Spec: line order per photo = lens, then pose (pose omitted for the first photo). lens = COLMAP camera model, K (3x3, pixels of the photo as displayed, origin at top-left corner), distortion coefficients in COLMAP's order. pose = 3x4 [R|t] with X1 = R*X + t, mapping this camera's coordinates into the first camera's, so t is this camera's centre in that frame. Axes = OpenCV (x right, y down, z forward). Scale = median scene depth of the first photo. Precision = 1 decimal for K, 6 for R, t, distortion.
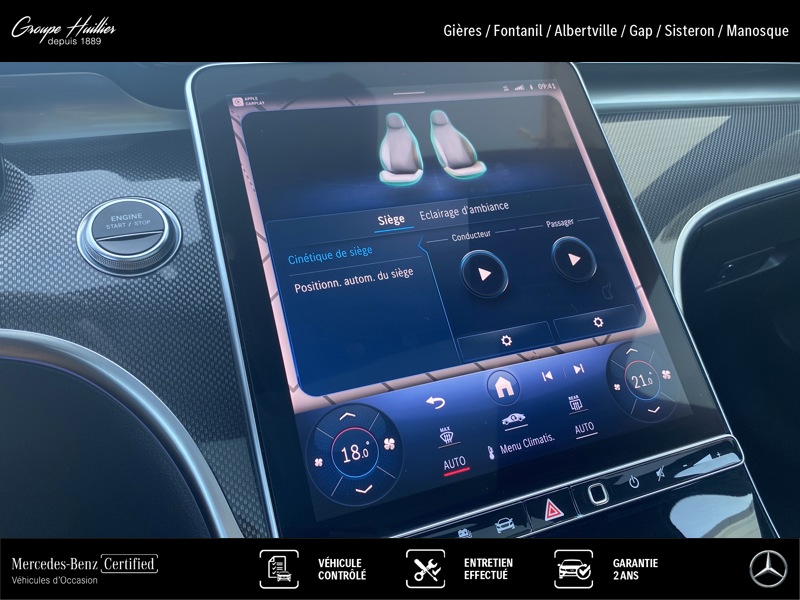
lens RADIAL K [[602.6, 0, 403.4], [0, 602.6, 297.3], [0, 0, 1]] dist [-0.007958, 0.001440]
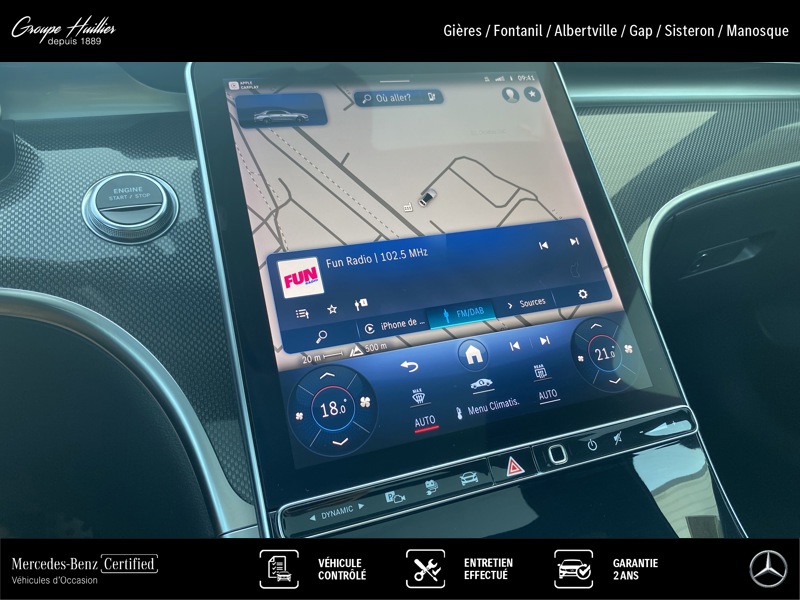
lens RADIAL K [[603.6, 0, 394.7], [0, 603.6, 292.4], [0, 0, 1]] dist [0.008897, -0.028539]
pose [[0.999717, 0.022283, -0.008301, 0.031905], [-0.022288, 0.999751, -0.000601, 0.041483], [0.008286, 0.000786, 0.999965, -0.081190]]
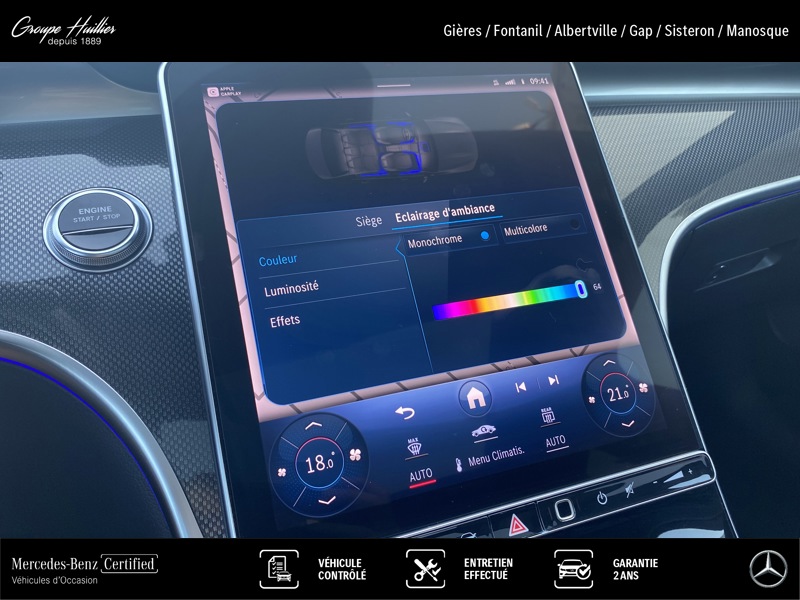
lens RADIAL K [[602.6, 0, 403.4], [0, 602.6, 297.3], [0, 0, 1]] dist [-0.007958, 0.001440]
pose [[0.999416, 0.034180, -0.000413, 0.043295], [-0.034104, 0.997862, 0.055749, -0.065756], [0.002318, -0.055703, 0.998445, 0.025632]]
